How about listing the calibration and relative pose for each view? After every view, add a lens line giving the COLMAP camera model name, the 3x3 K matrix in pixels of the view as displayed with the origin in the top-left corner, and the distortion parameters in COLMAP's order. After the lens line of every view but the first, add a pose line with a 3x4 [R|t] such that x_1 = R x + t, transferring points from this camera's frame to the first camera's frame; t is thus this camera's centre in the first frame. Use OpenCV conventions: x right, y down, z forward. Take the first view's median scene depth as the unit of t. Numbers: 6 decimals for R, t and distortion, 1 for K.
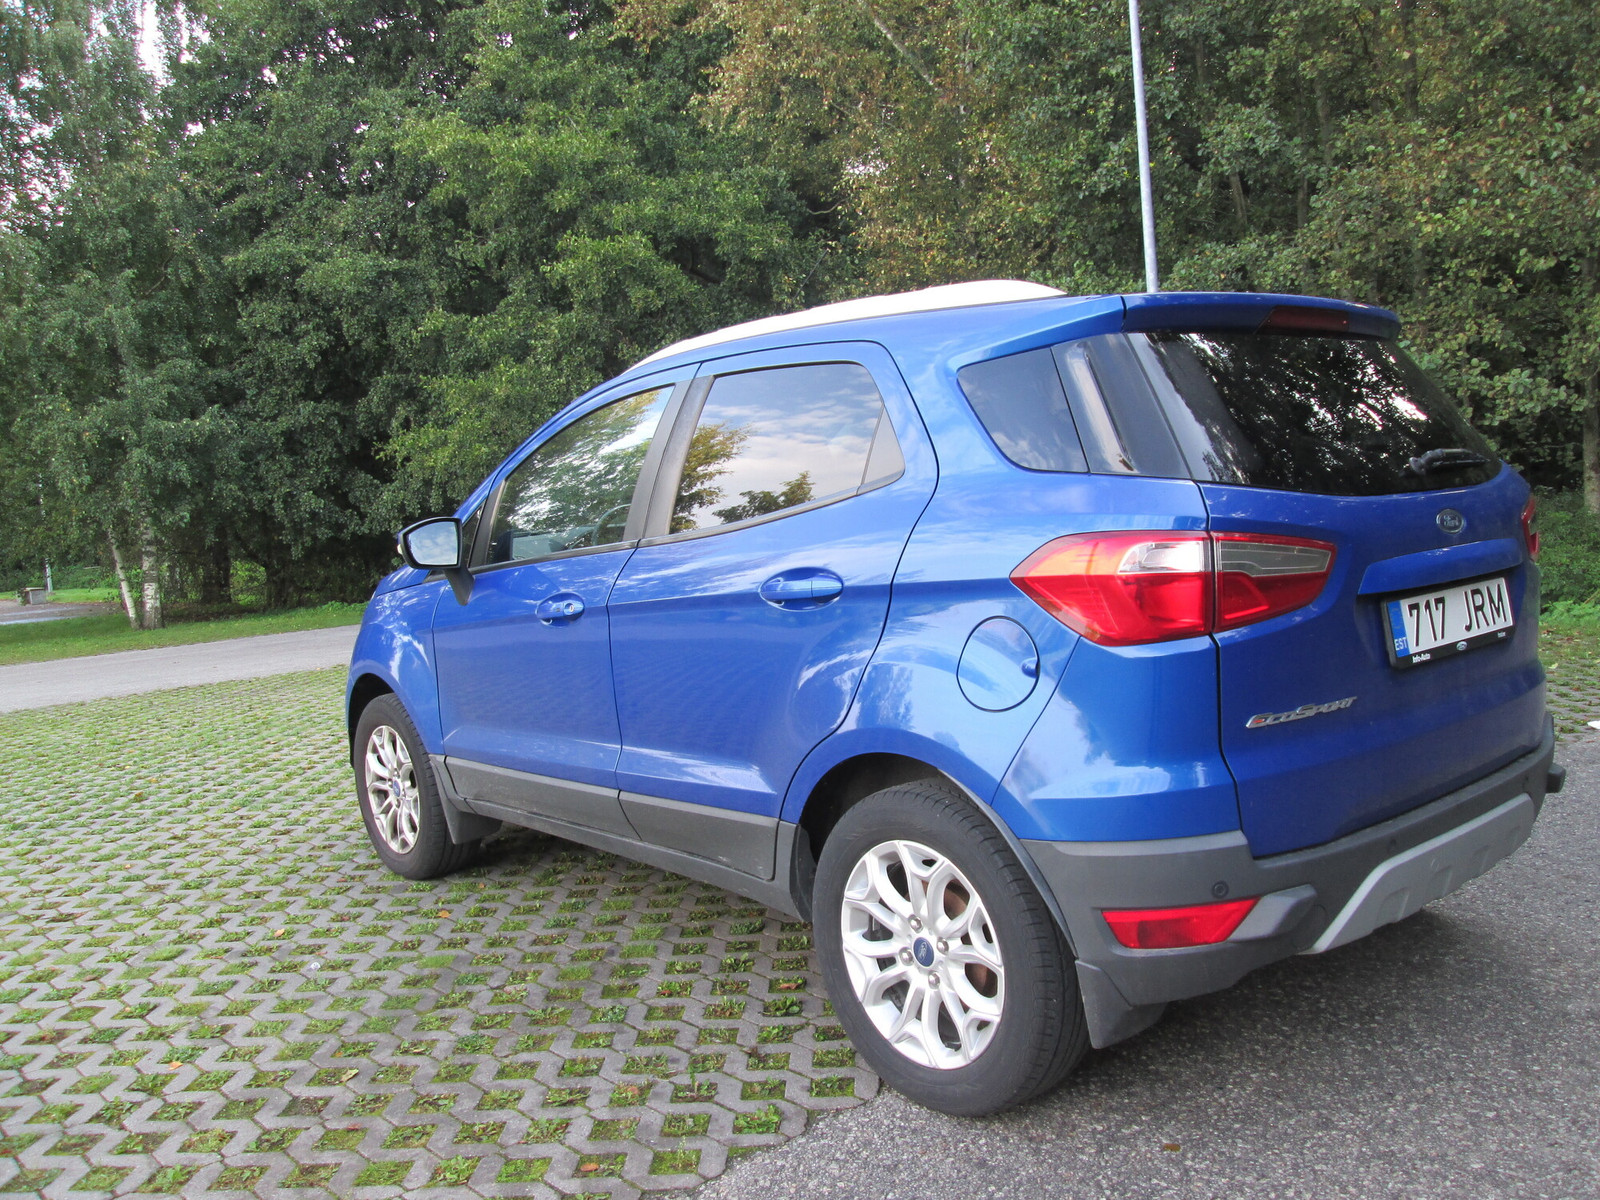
lens RADIAL K [[1346.2, 0, 800.8], [0, 1346.2, 605.2], [0, 0, 1]] dist [-0.054849, 0.030961]
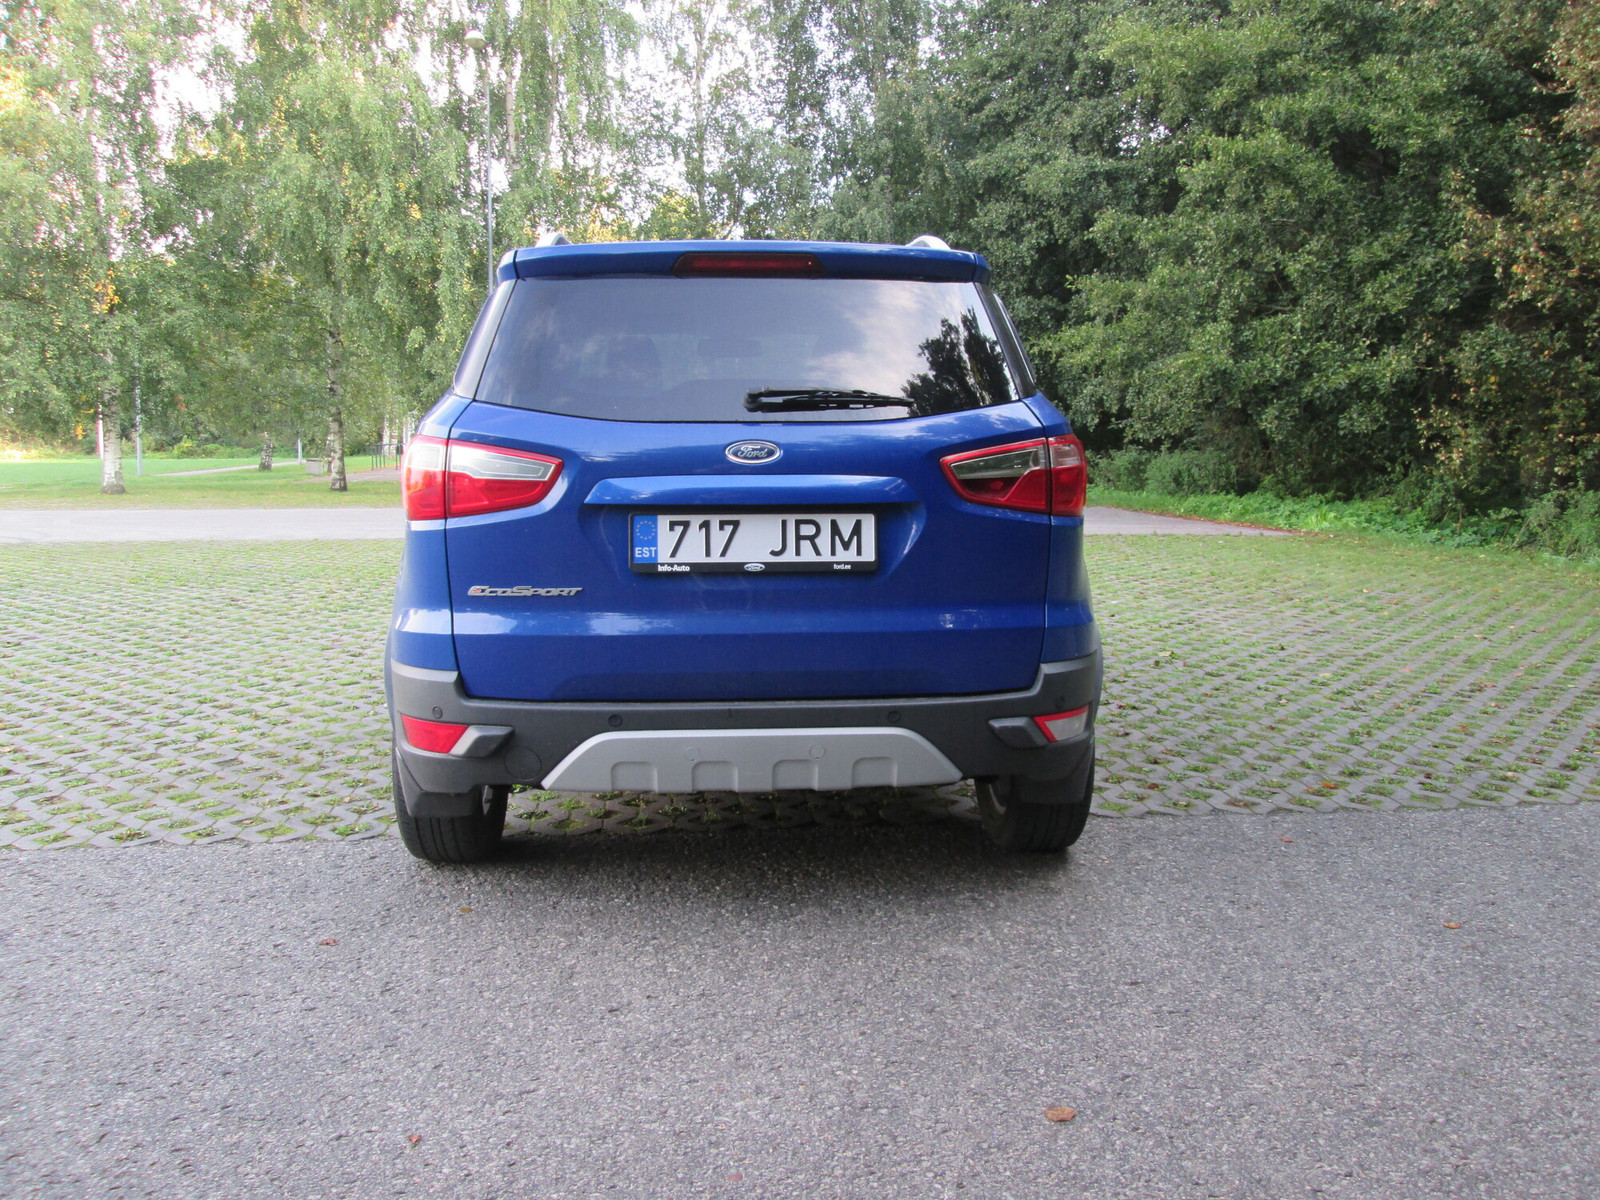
lens RADIAL K [[1346.2, 0, 803.5], [0, 1346.2, 598.3], [0, 0, 1]] dist [-0.054849, 0.030961]
pose [[0.810504, 0.144832, -0.567544, 0.143406], [-0.103463, 0.989112, 0.104658, -0.007972], [0.576523, -0.026106, 0.816664, 0.013590]]
